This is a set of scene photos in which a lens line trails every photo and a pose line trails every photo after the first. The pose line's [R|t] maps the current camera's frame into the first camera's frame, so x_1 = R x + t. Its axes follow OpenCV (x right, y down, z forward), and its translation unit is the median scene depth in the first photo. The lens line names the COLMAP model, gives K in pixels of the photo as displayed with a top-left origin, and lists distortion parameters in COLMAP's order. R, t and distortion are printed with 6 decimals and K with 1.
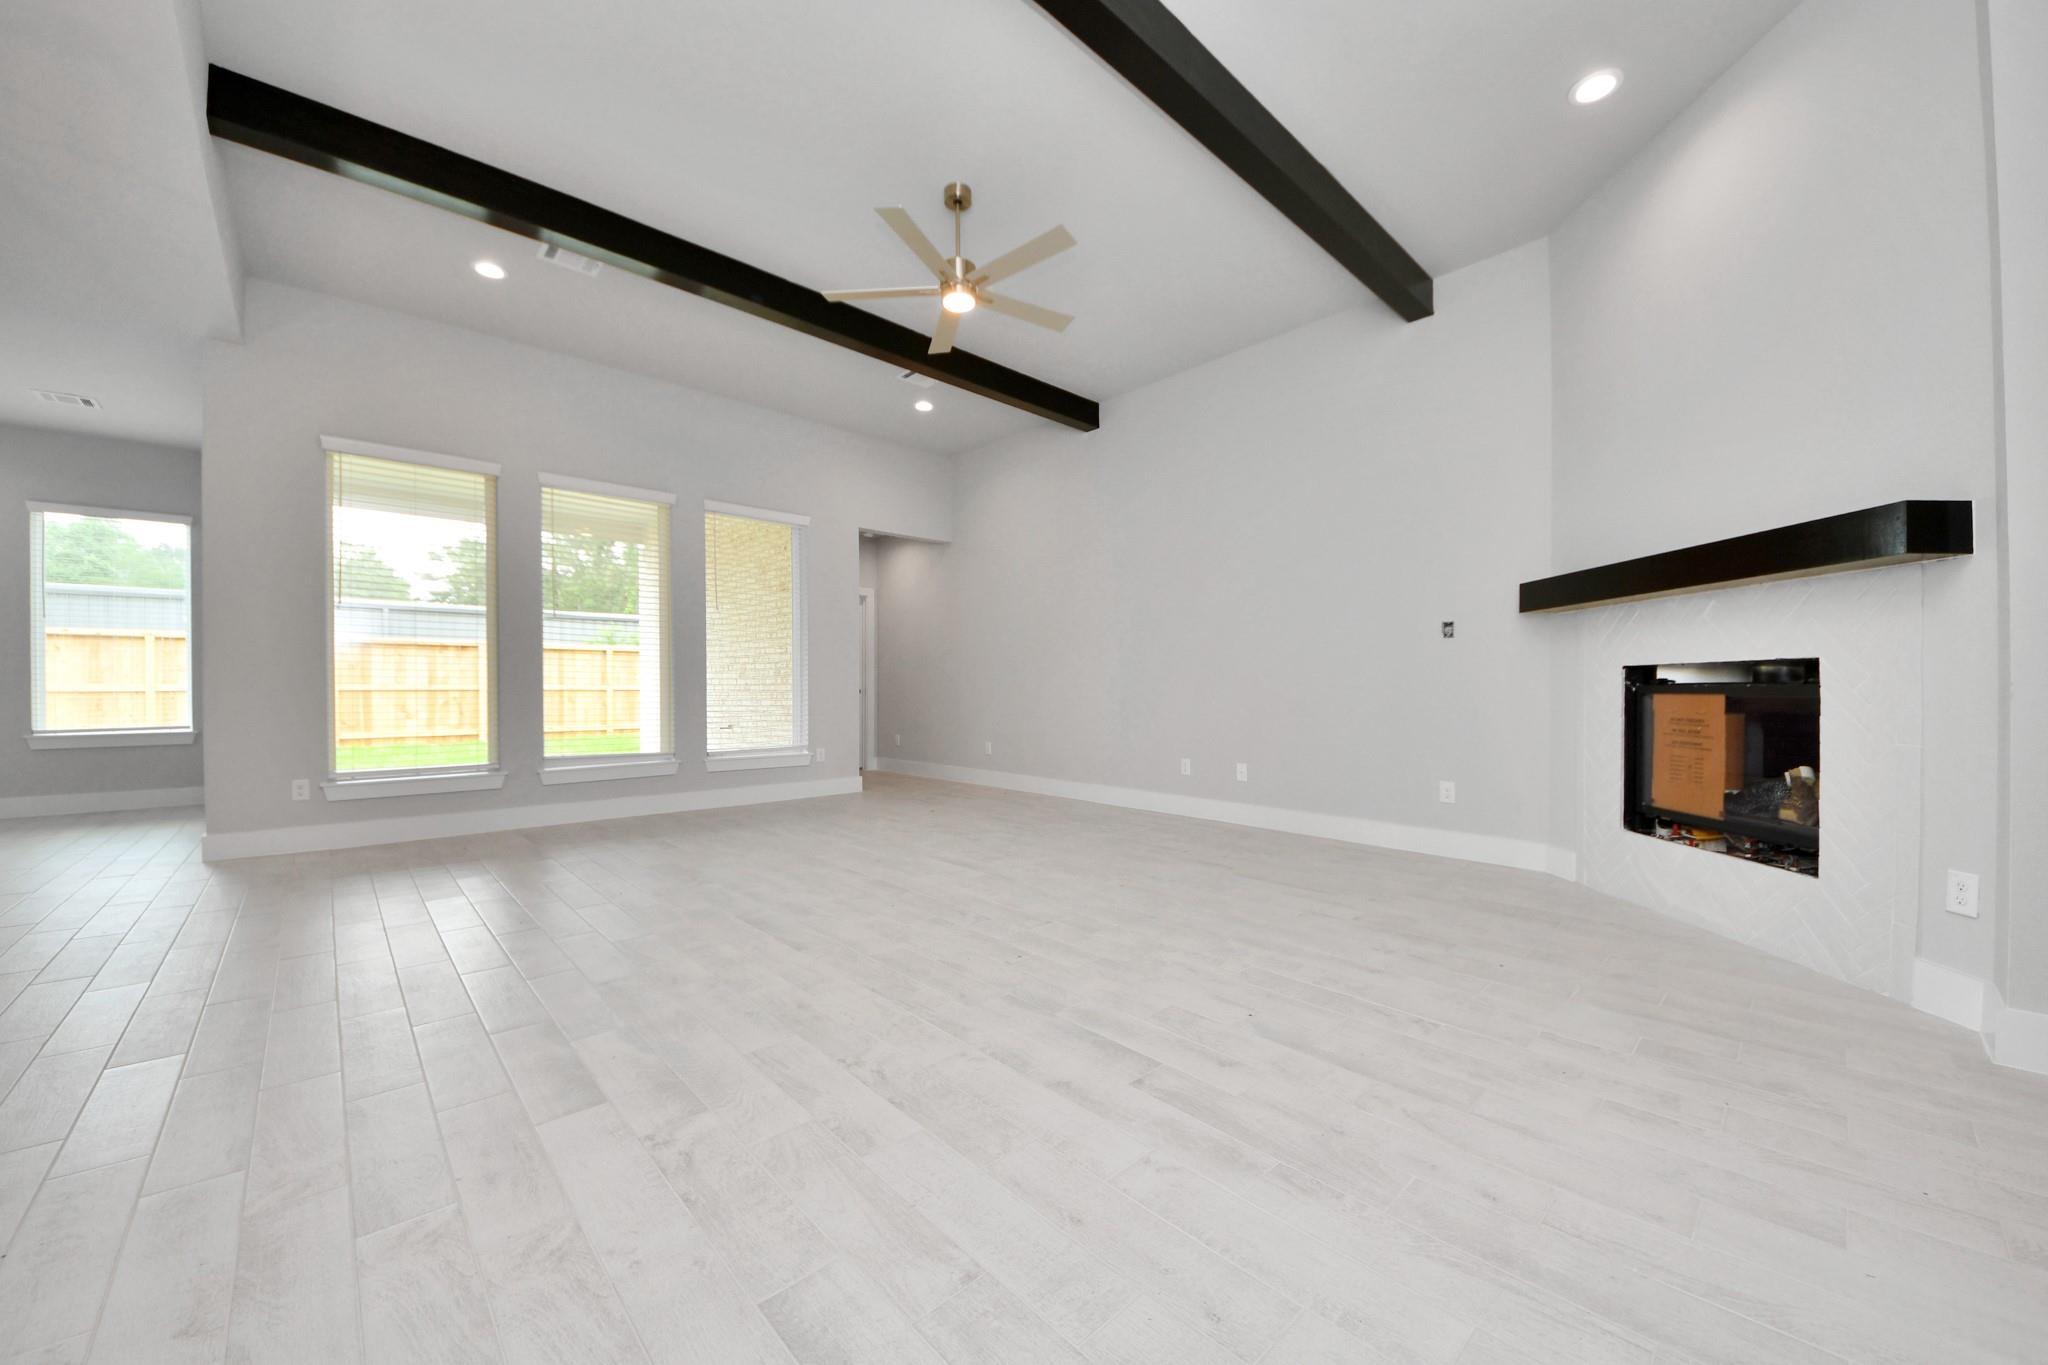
lens RADIAL K [[755.5, 0, 1016.8], [0, 755.5, 701.9], [0, 0, 1]] dist [0.035862, -0.009469]
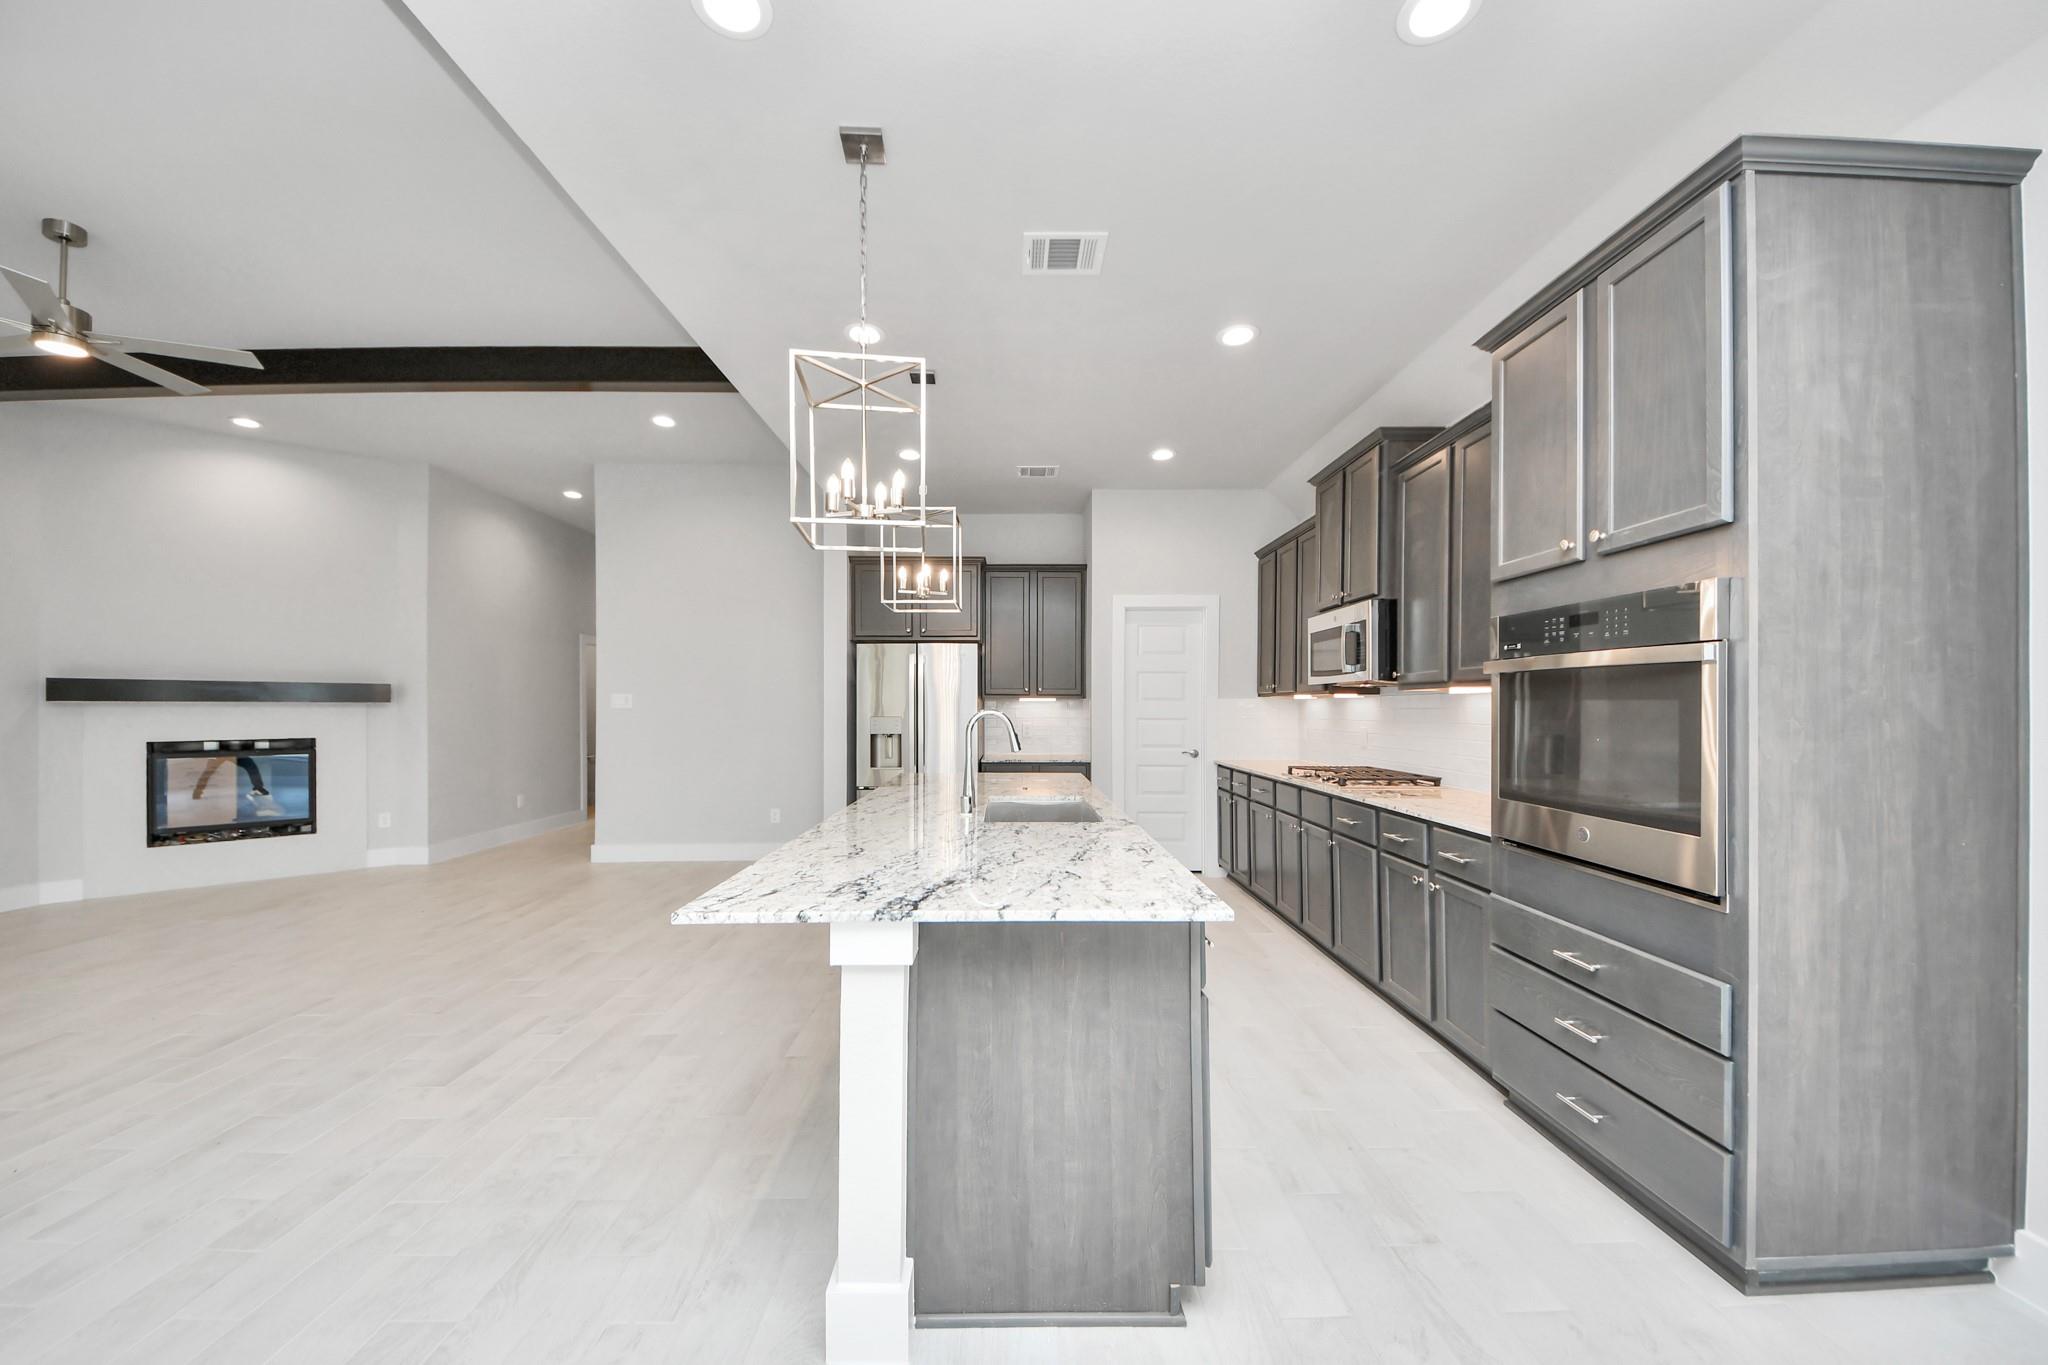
lens RADIAL K [[743.0, 0, 985.1], [0, 743.0, 698.3], [0, 0, 1]] dist [-0.000477, -0.000202]
pose [[-0.715009, 0.014671, 0.698962, -1.303670], [0.010513, 0.999892, -0.010234, -0.092975], [-0.699037, 0.000031, -0.715086, 0.775725]]
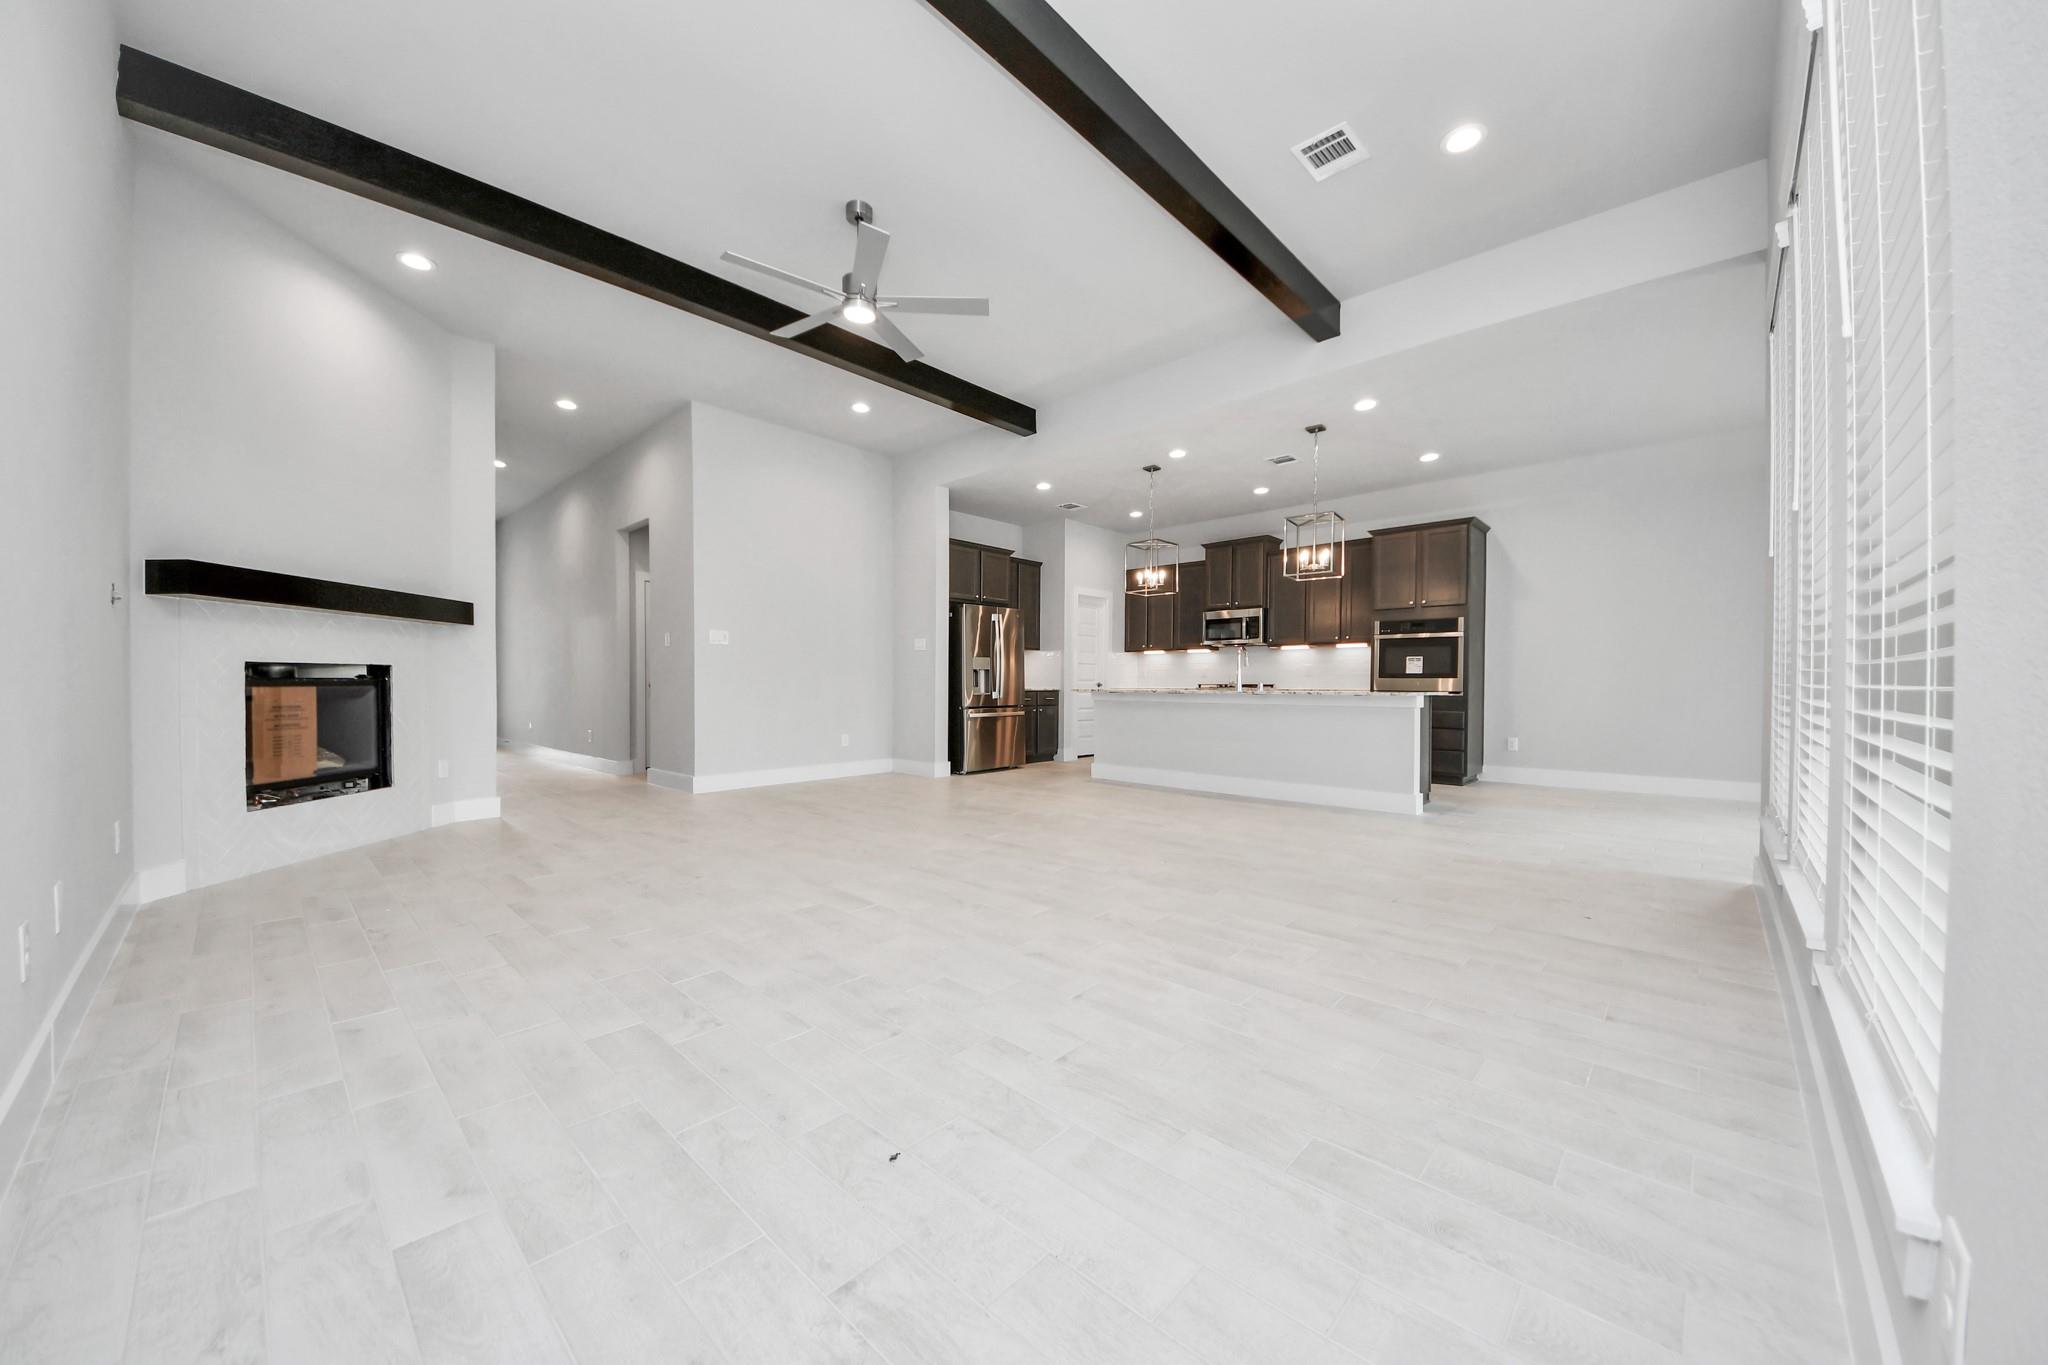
lens RADIAL K [[720.3, 0, 993.4], [0, 720.3, 691.0], [0, 0, 1]] dist [-0.000268, -0.000084]
pose [[-0.999517, 0.001752, -0.031028, -0.221819], [0.001125, 0.999795, 0.020219, -0.025690], [0.031057, 0.020174, -0.999314, 1.792019]]
